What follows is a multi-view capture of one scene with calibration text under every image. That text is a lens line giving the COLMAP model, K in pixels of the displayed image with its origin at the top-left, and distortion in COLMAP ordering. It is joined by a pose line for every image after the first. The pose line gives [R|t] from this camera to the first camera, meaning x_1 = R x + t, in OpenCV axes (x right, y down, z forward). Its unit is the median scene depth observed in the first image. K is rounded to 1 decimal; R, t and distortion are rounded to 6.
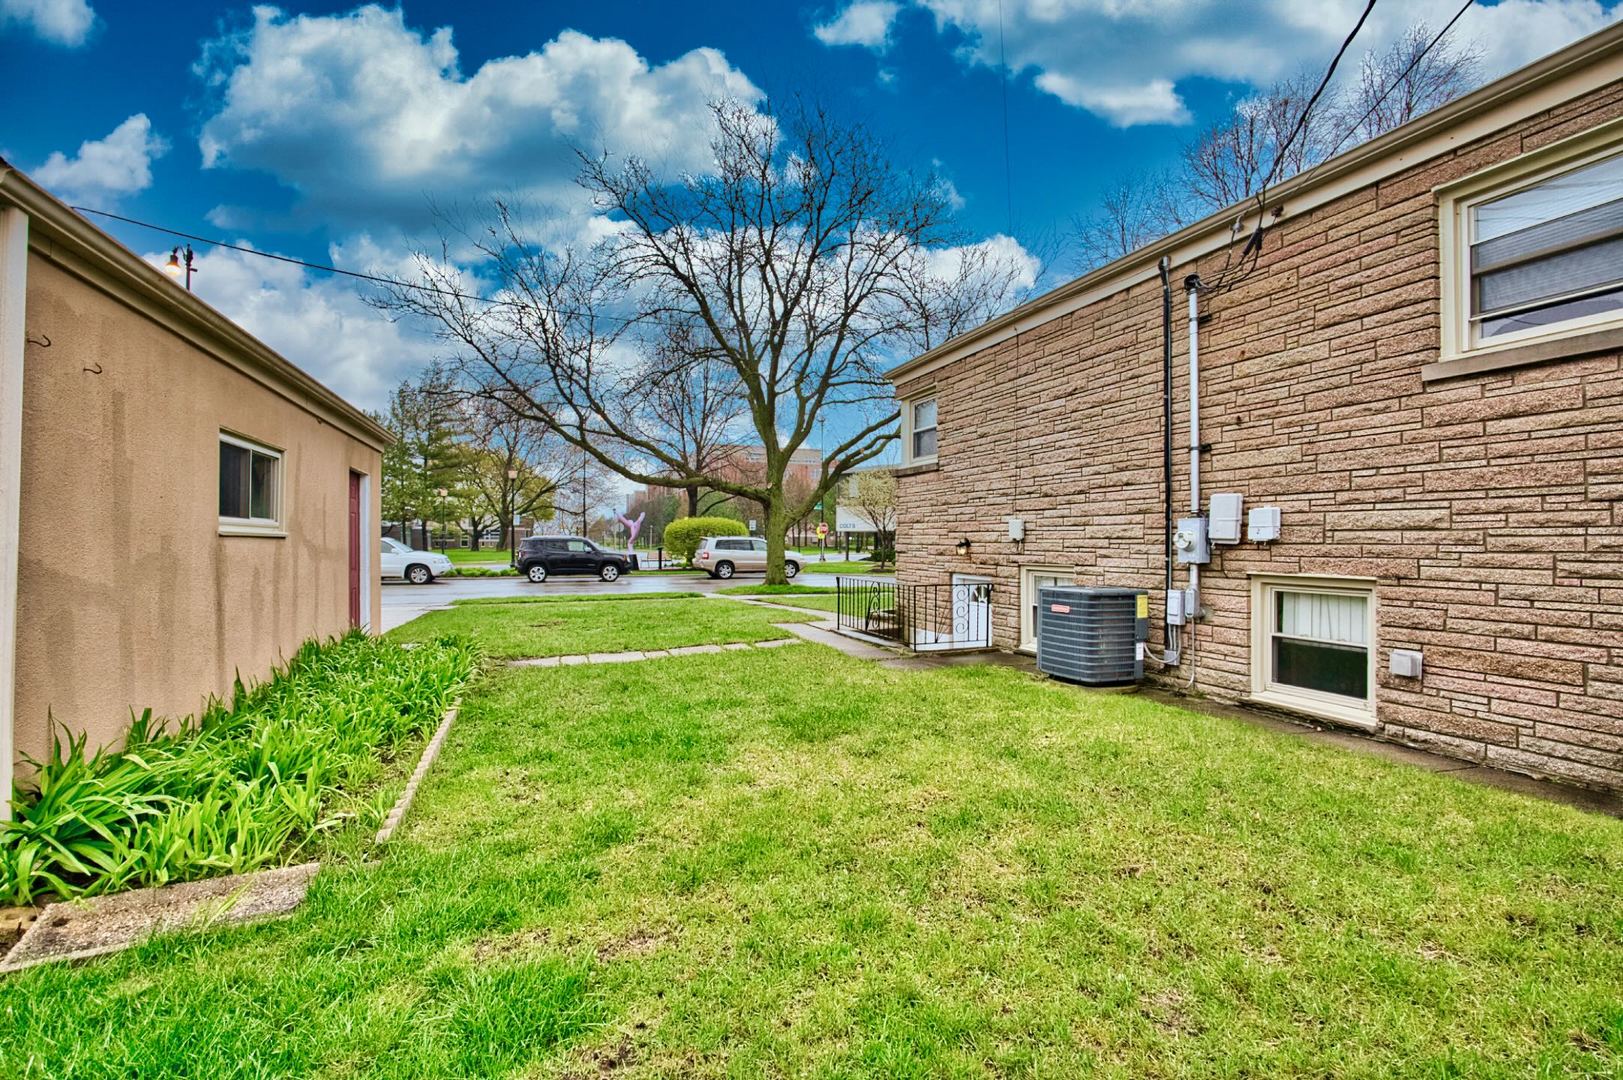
lens RADIAL K [[705.0, 0, 810.7], [0, 705.0, 540.7], [0, 0, 1]] dist [-0.023628, 0.006505]
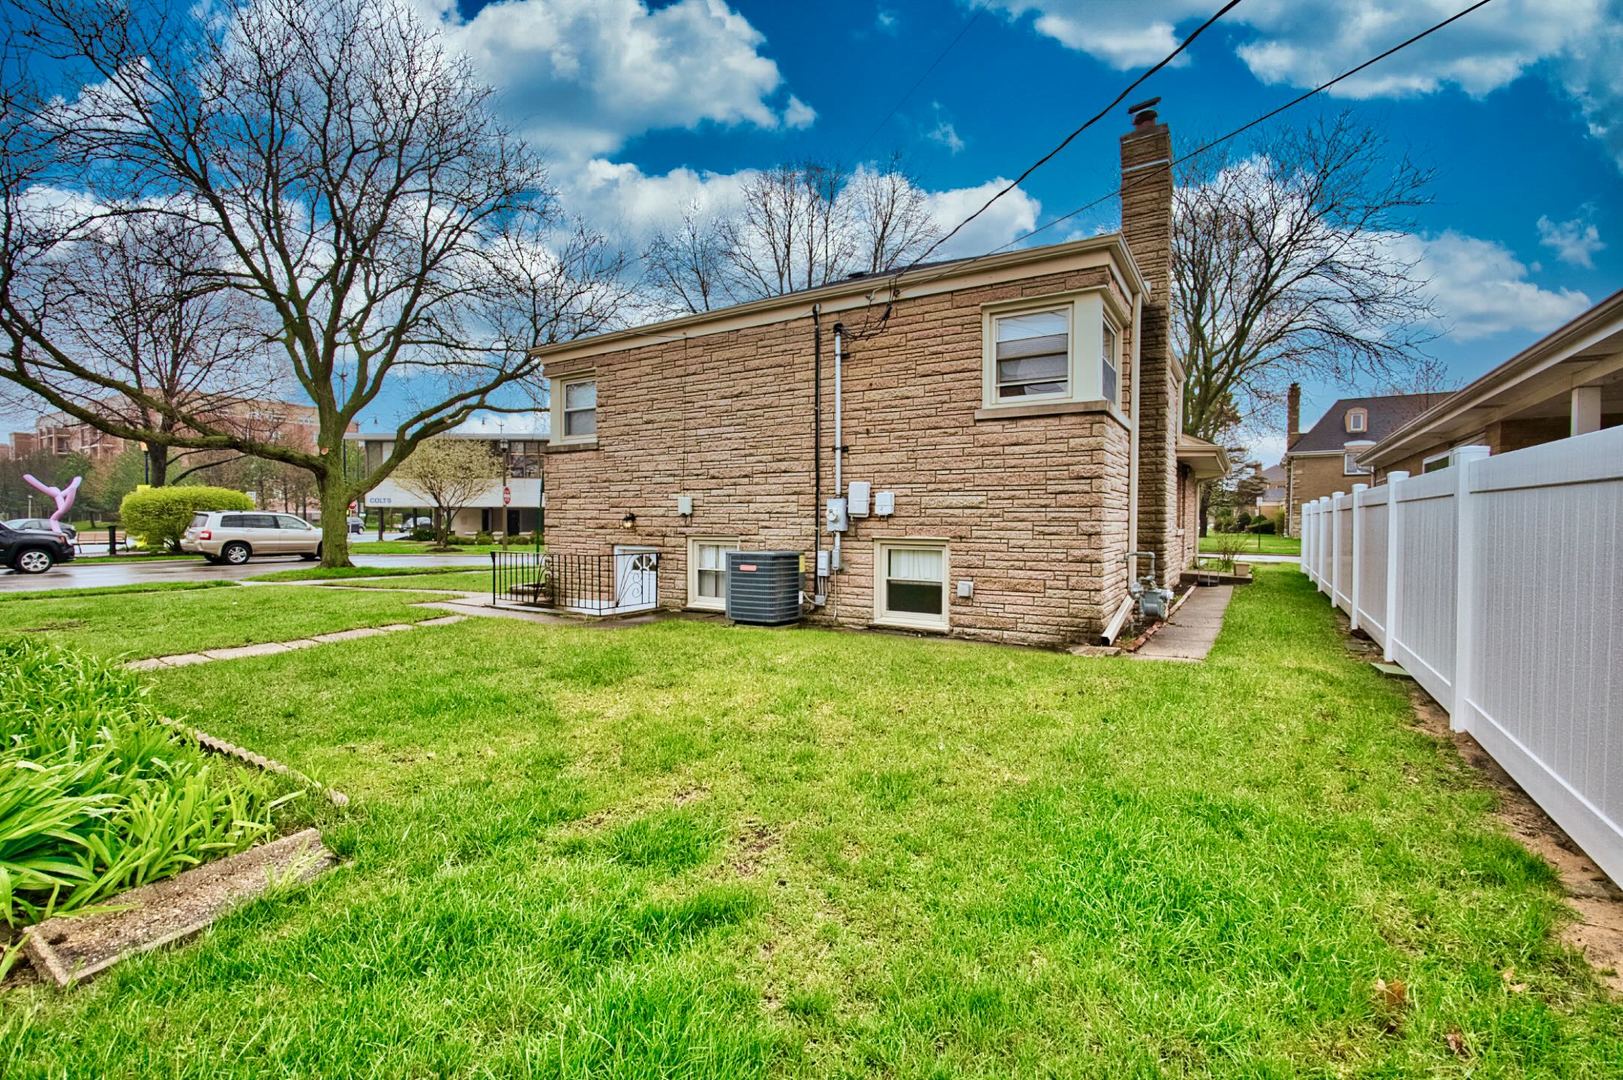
lens RADIAL K [[705.0, 0, 810.3], [0, 705.0, 539.4], [0, 0, 1]] dist [-0.023628, 0.006505]
pose [[0.803305, -0.013420, 0.595417, -0.317816], [-0.003511, 0.999622, 0.027267, 0.010174], [-0.595558, -0.023994, 0.802954, -0.091027]]
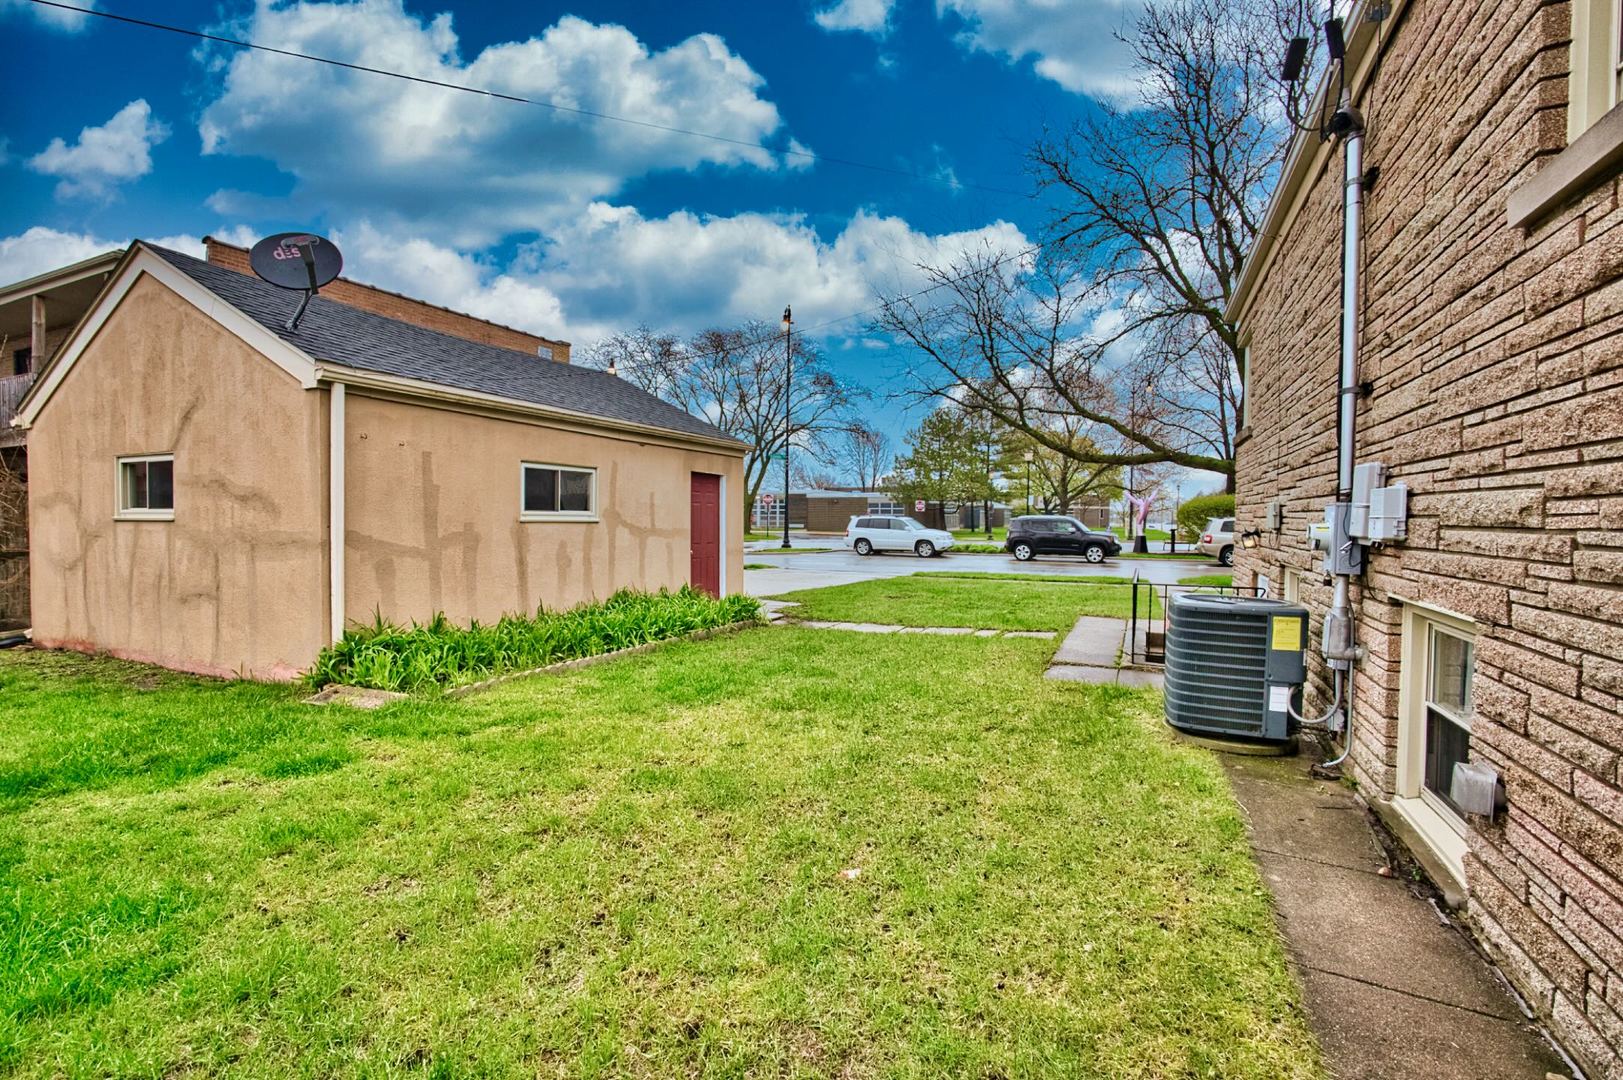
lens RADIAL K [[705.0, 0, 811.0], [0, 705.0, 538.0], [0, 0, 1]] dist [-0.023628, 0.006505]
pose [[0.688896, 0.024658, -0.724441, 0.642697], [-0.004553, 0.999549, 0.029692, -0.015998], [0.724846, -0.017156, 0.688697, 0.210216]]
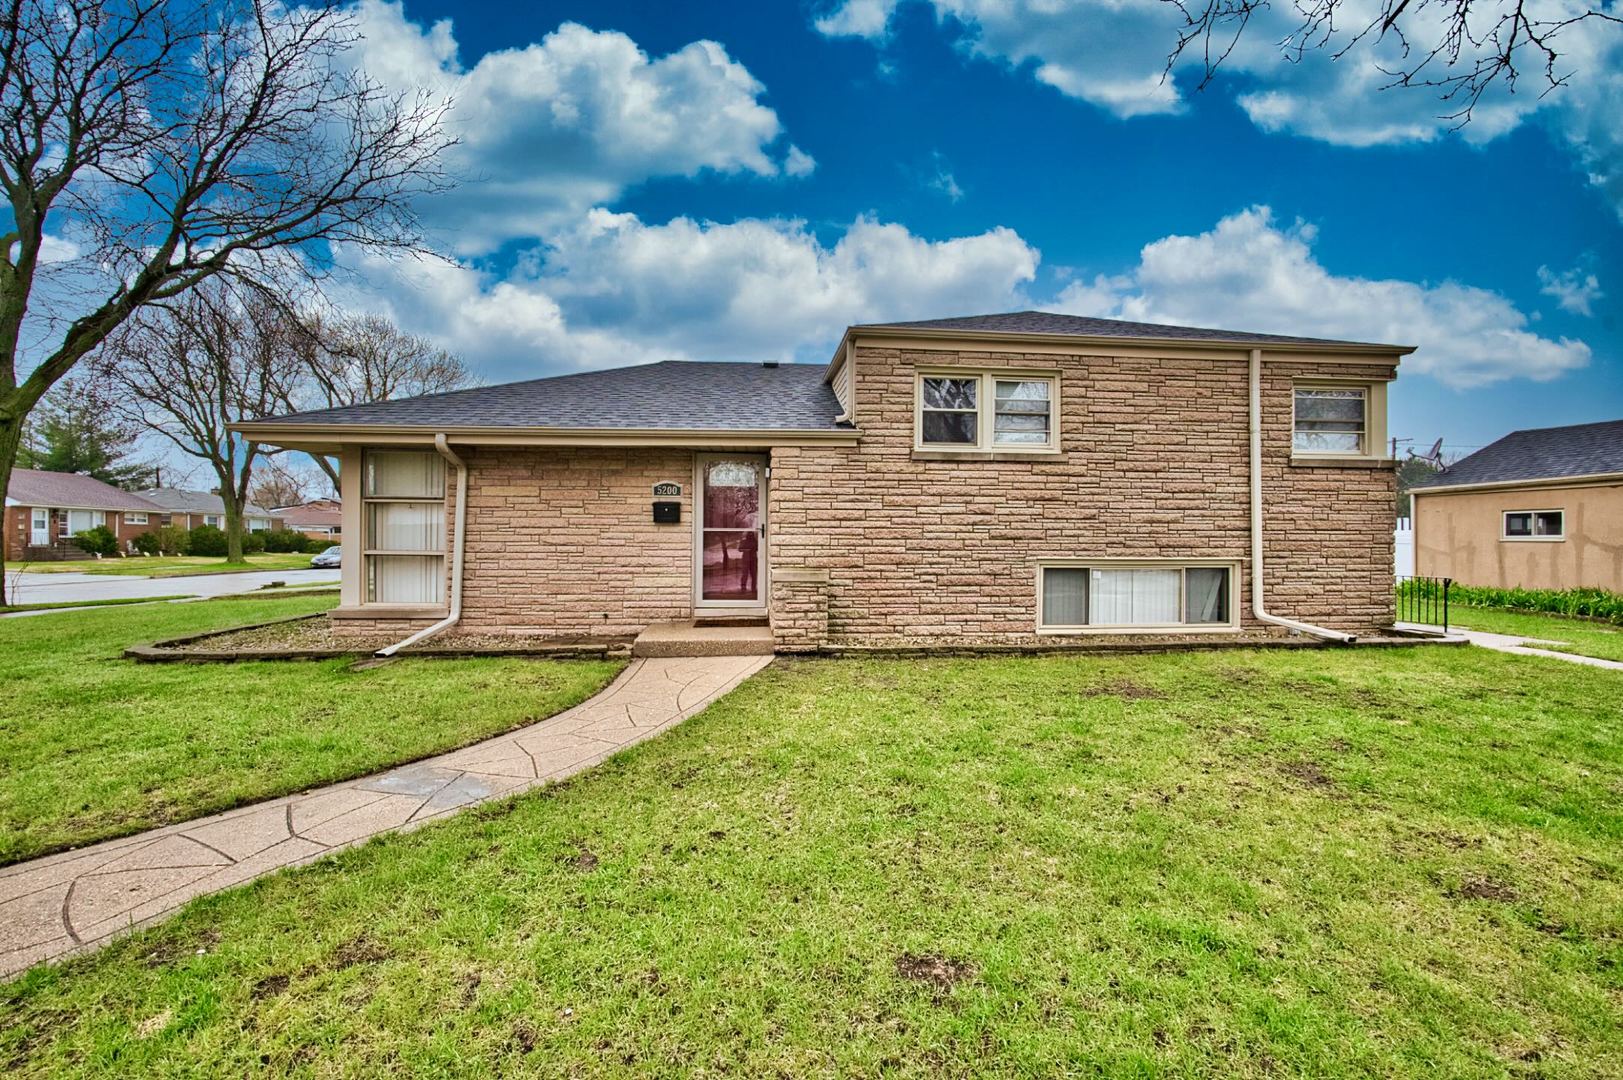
lens RADIAL K [[705.0, 0, 812.8], [0, 705.0, 535.8], [0, 0, 1]] dist [-0.023628, 0.006505]
pose [[-0.957059, 0.001987, 0.289885, 1.005099], [0.000116, 0.999979, -0.006470, -0.009322], [-0.289892, -0.006159, -0.957040, 3.675695]]
